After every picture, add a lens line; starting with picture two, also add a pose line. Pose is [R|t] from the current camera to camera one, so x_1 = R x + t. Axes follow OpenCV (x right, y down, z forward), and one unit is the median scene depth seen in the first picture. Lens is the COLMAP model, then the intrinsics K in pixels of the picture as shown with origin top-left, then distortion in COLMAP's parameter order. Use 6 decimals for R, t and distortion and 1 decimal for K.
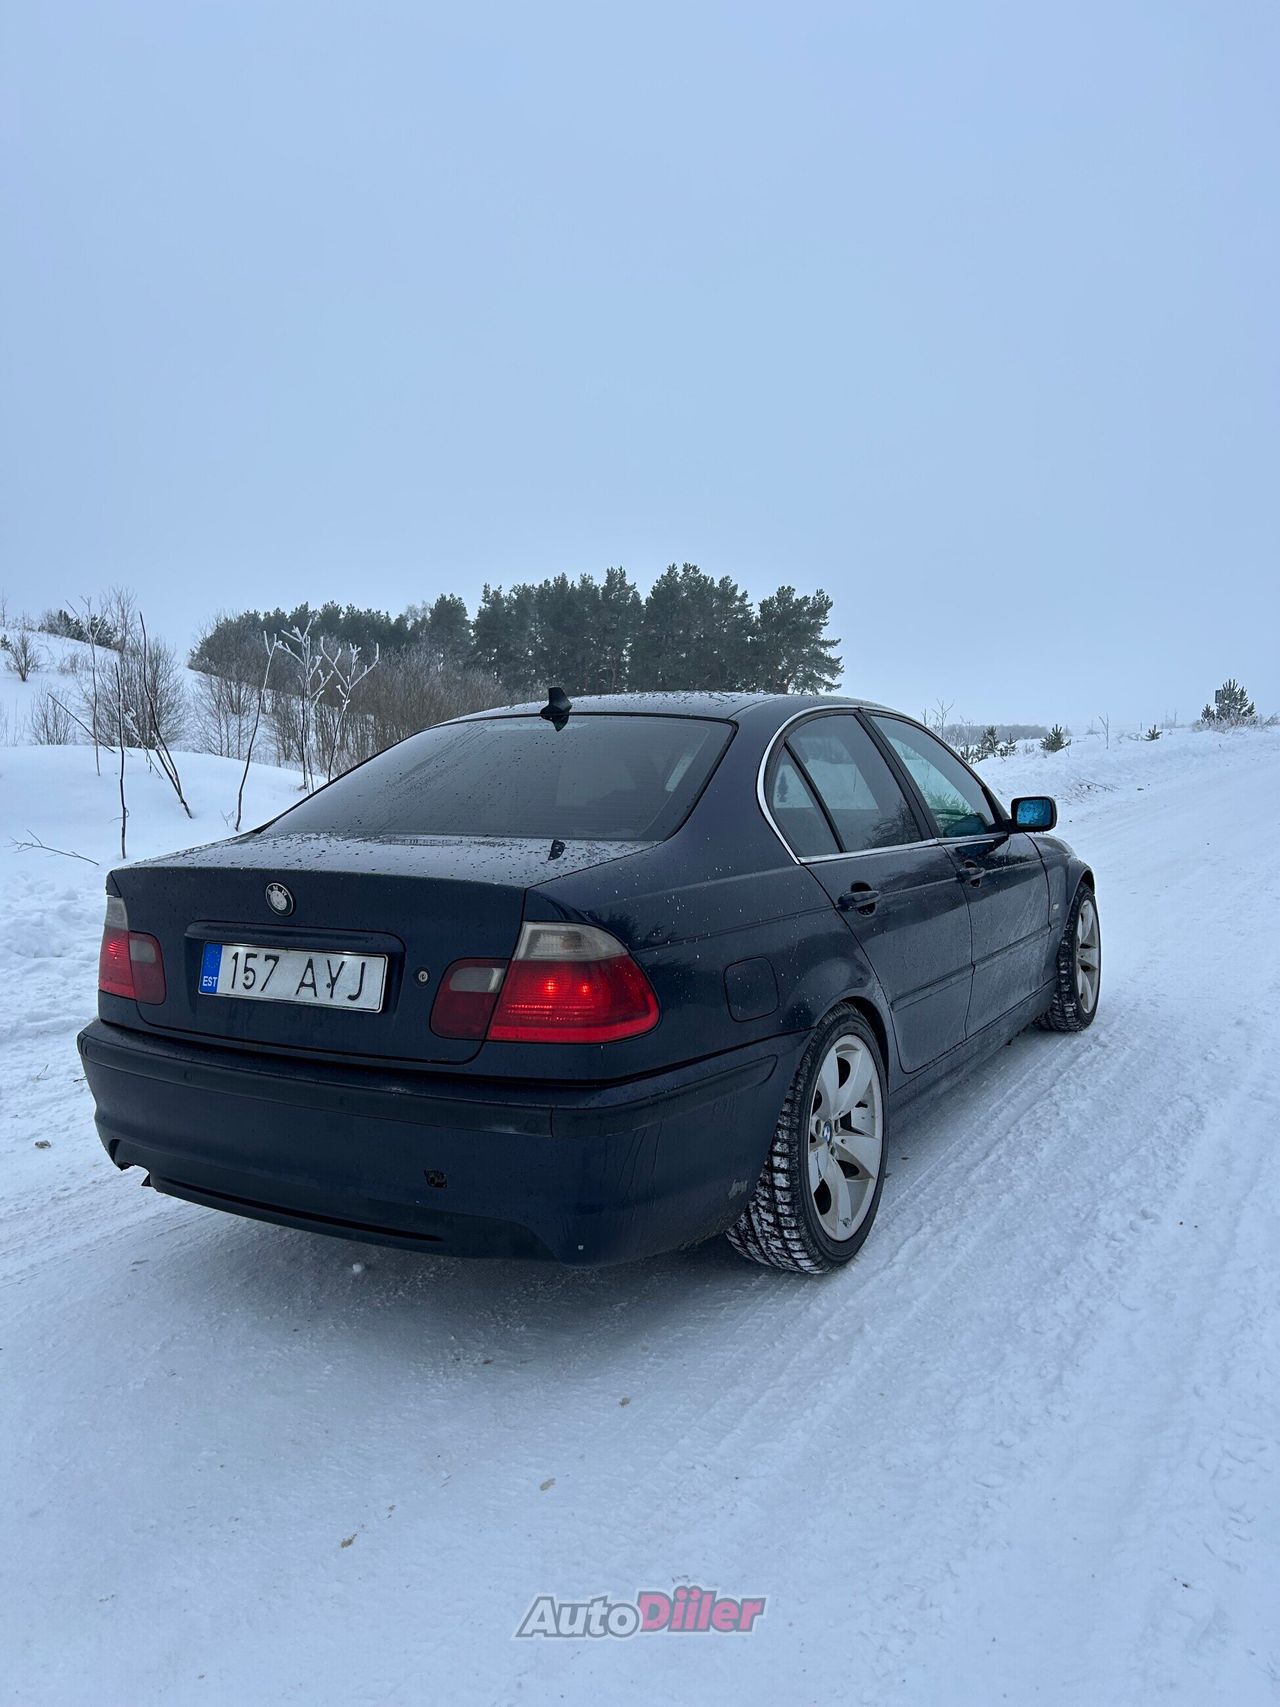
lens RADIAL K [[1276.1, 0, 640.0], [0, 1276.1, 853.5], [0, 0, 1]] dist [0.037315, -0.004247]
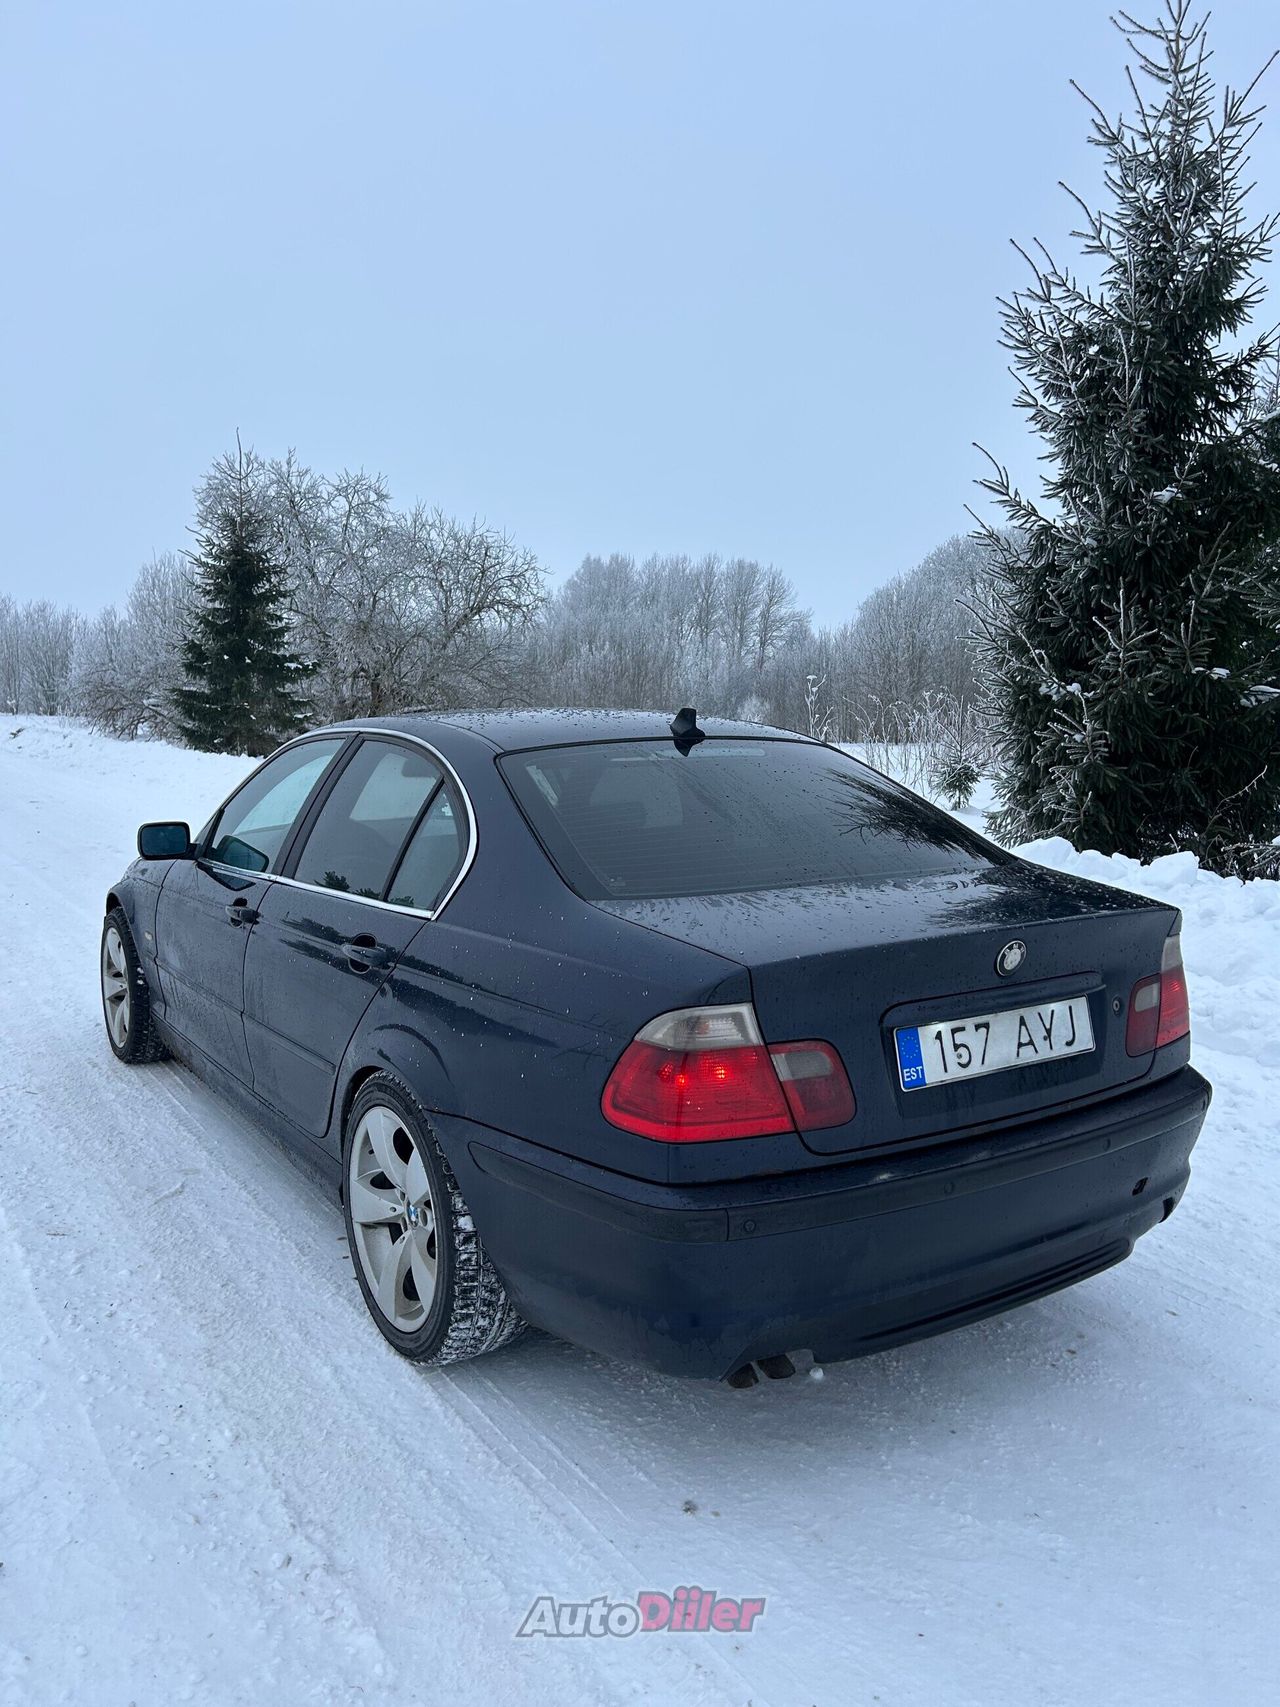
lens RADIAL K [[1276.1, 0, 640.0], [0, 1276.1, 853.5], [0, 0, 1]] dist [0.037315, -0.004247]
pose [[0.421451, -0.075430, 0.903709, -1.182382], [0.050635, 0.996937, 0.059597, -0.104004], [-0.905436, 0.020642, 0.423980, 0.827502]]
